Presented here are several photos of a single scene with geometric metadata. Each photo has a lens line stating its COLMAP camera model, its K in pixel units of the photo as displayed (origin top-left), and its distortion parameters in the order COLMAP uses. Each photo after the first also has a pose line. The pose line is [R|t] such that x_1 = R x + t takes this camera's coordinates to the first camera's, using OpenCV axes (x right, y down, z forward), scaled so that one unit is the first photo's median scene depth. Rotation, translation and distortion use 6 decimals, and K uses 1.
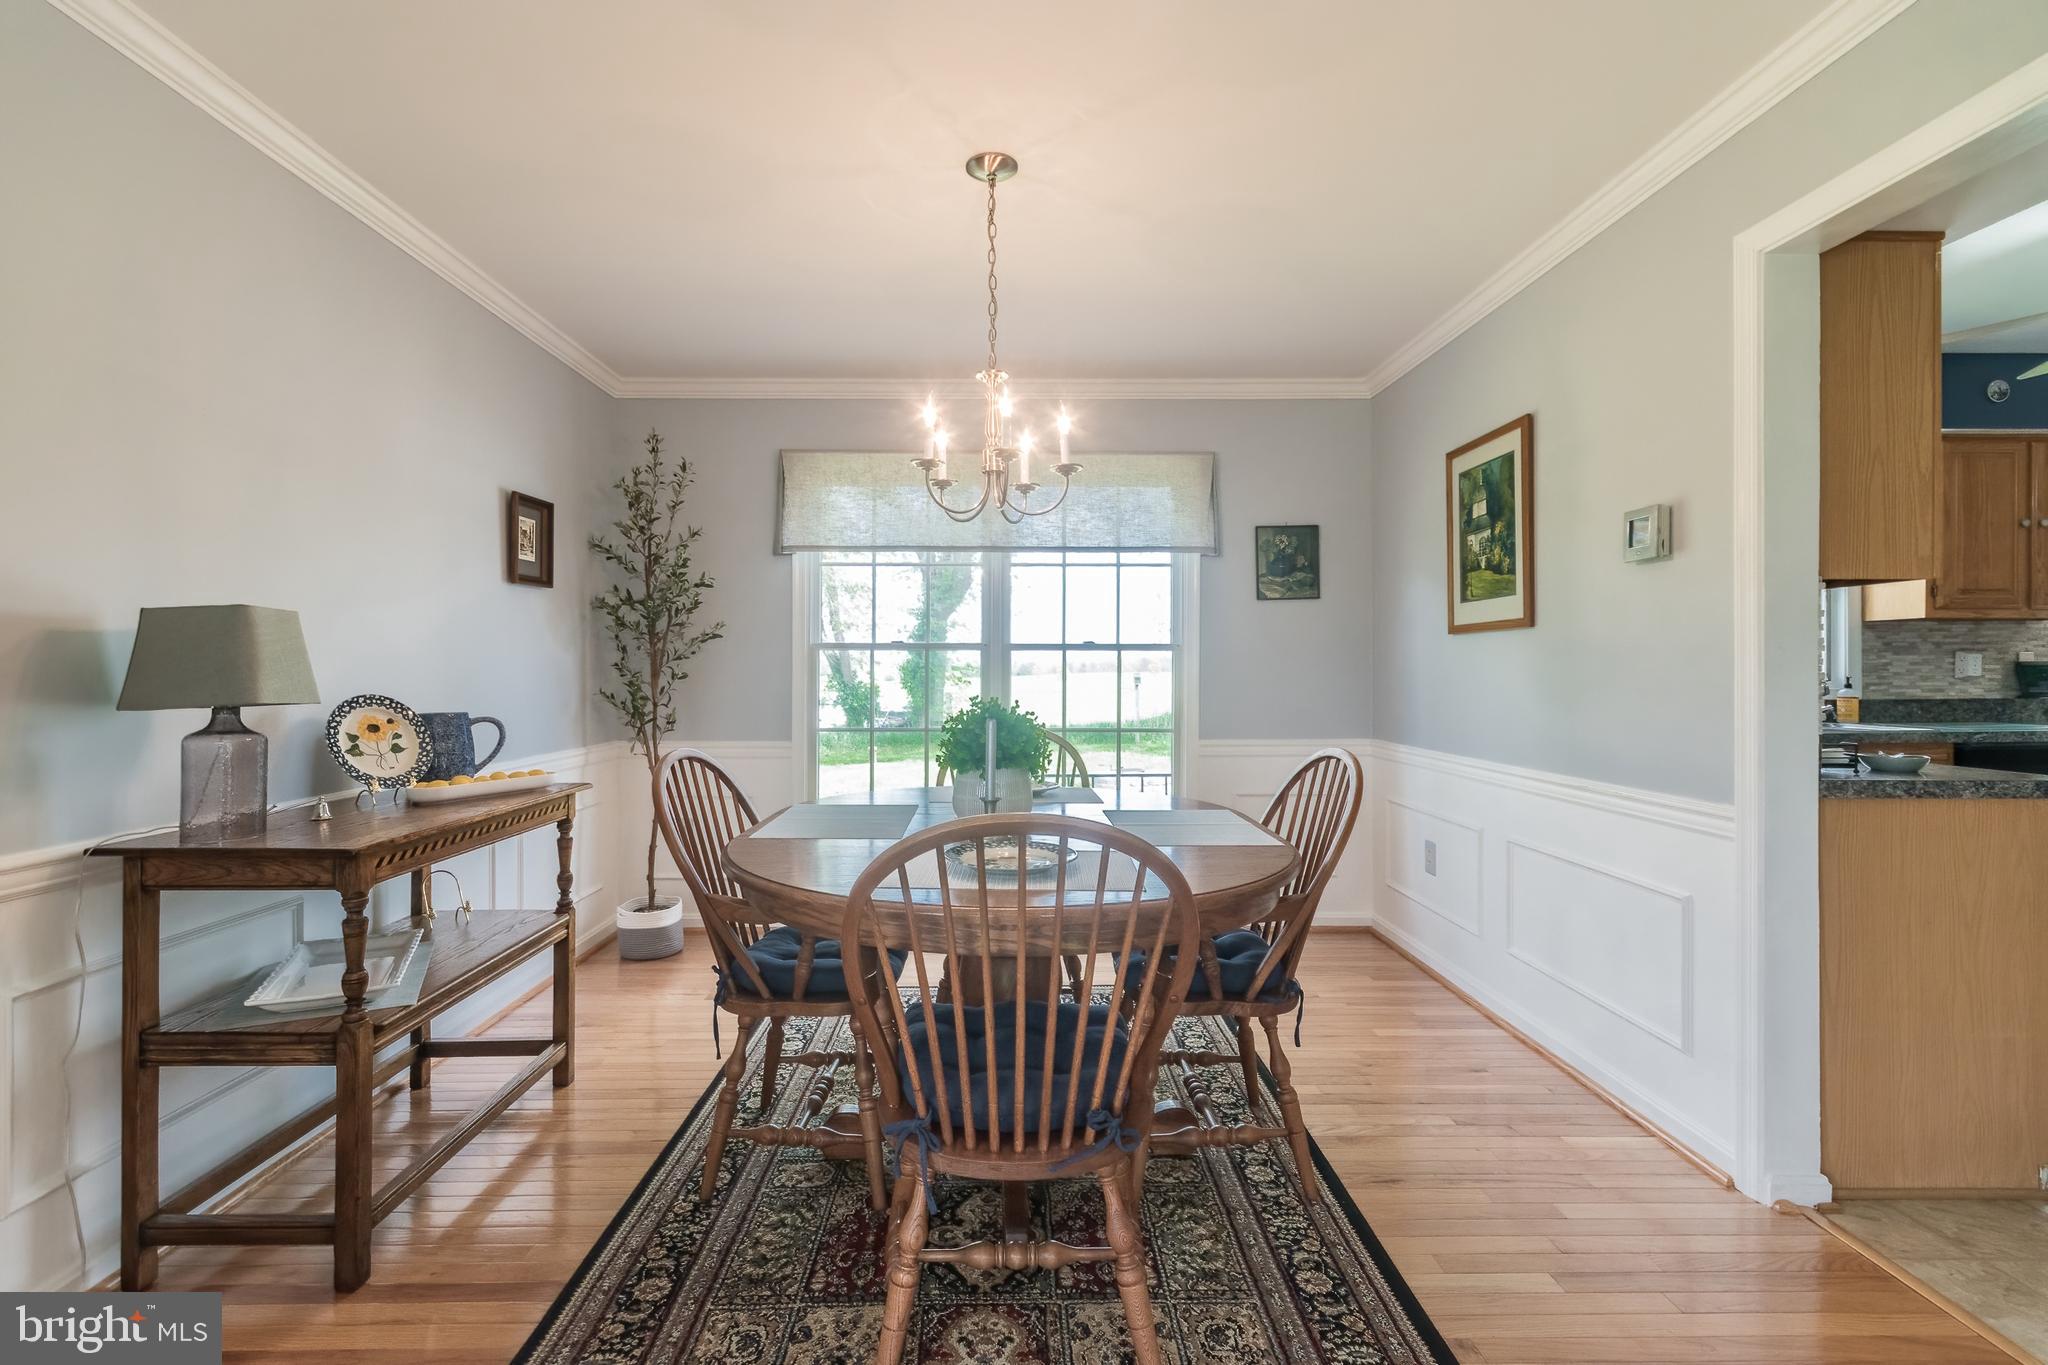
lens RADIAL K [[909.5, 0, 1018.1], [0, 909.5, 654.0], [0, 0, 1]] dist [0.002929, -0.000188]
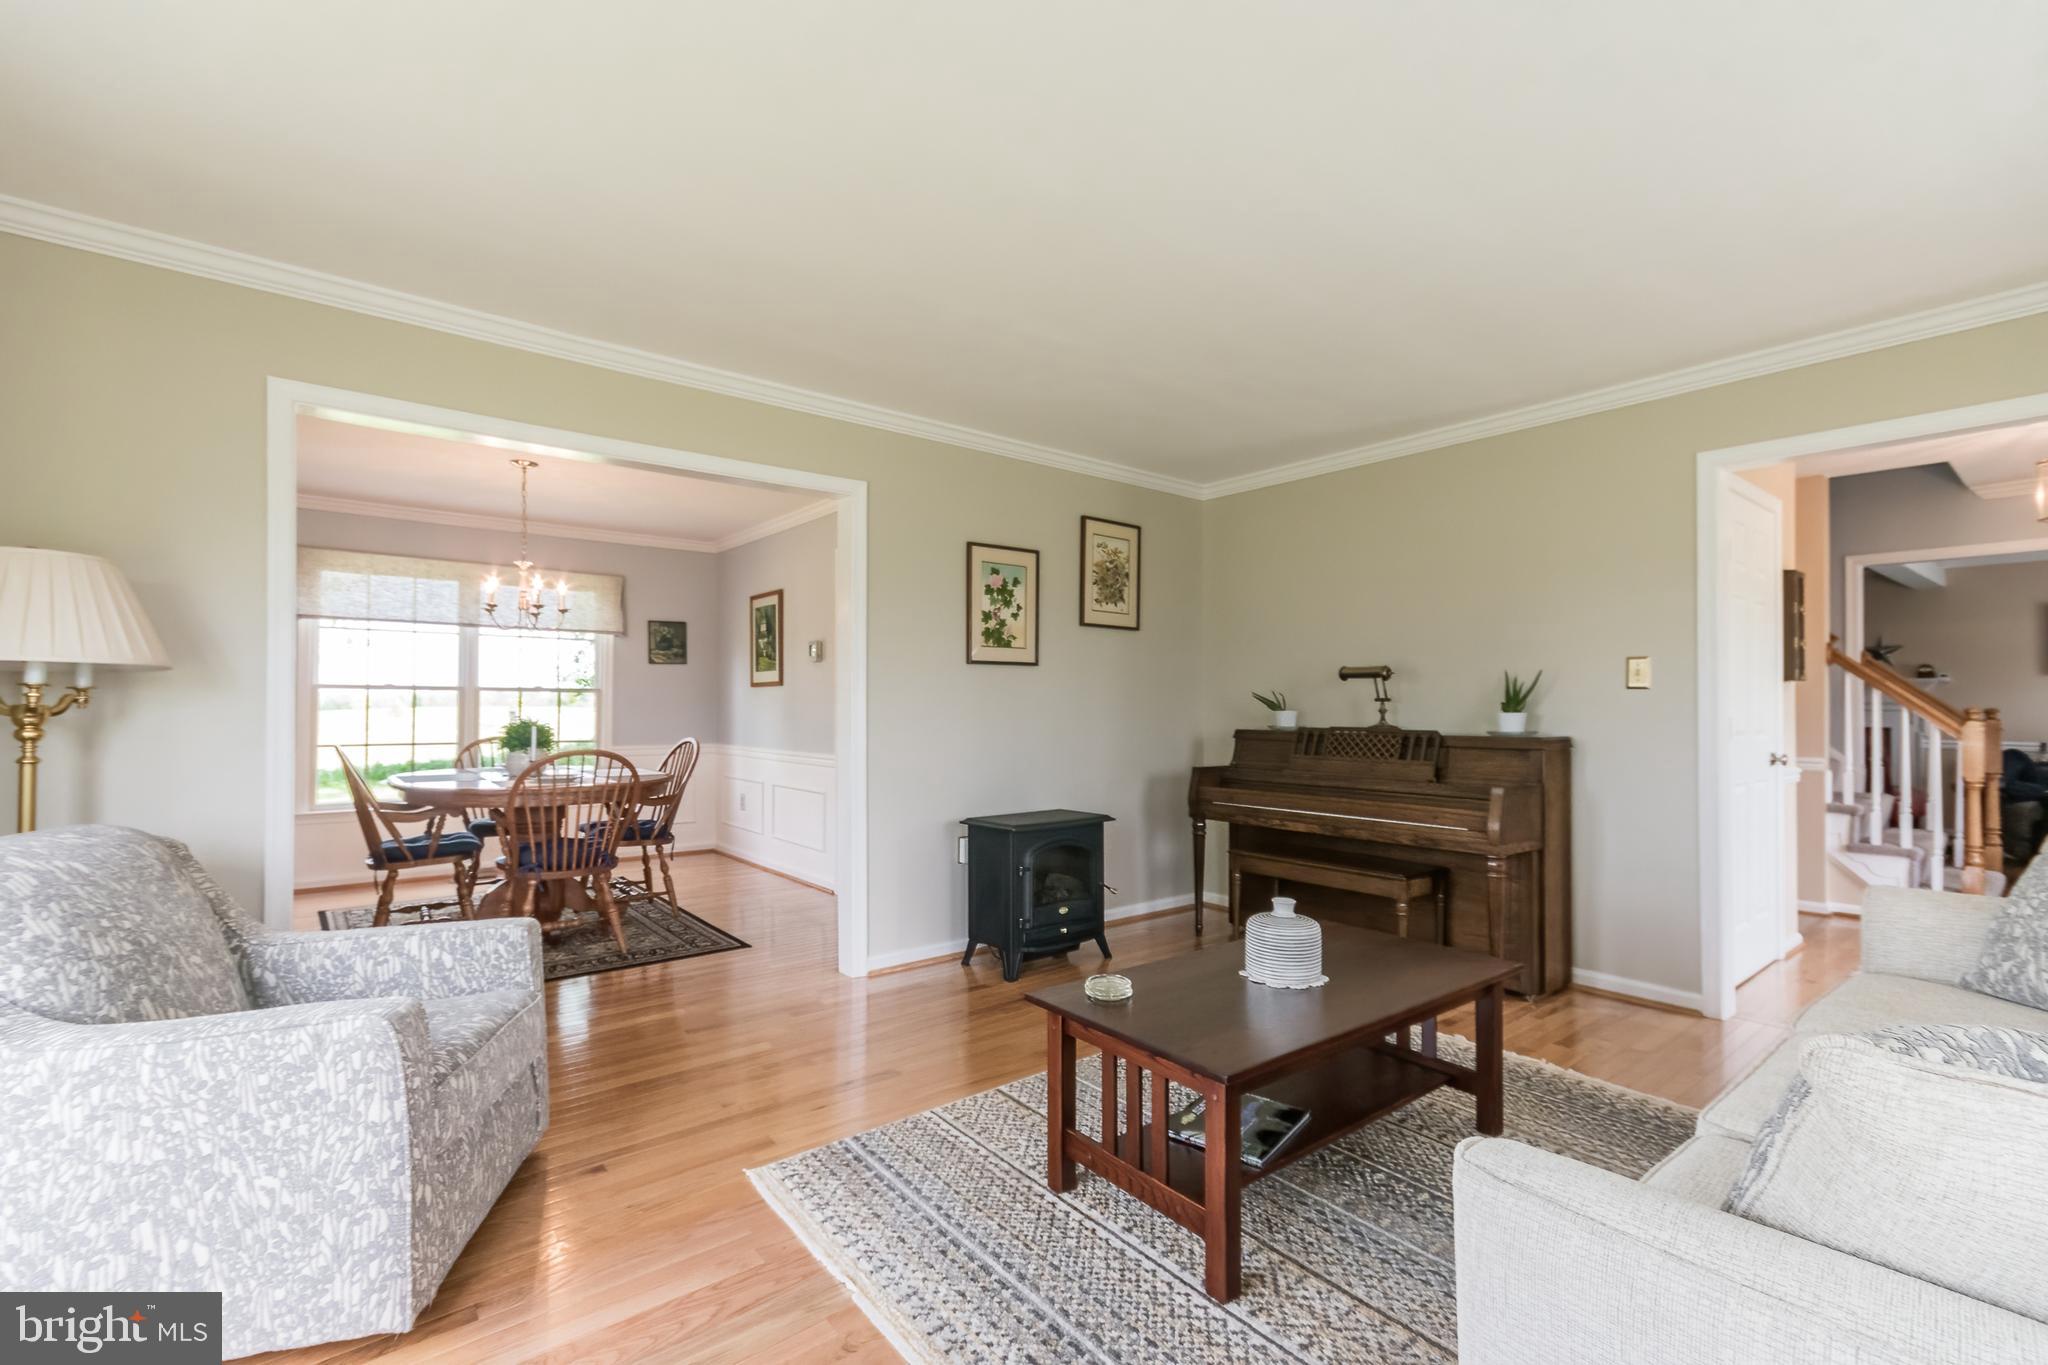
lens RADIAL K [[892.5, 0, 1010.2], [0, 892.5, 694.6], [0, 0, 1]] dist [0.000763, -0.000017]
pose [[0.789872, 0.008804, 0.613208, -0.292630], [-0.010494, 0.999945, -0.000840, -0.009892], [-0.613181, -0.005771, 0.789921, -0.944318]]
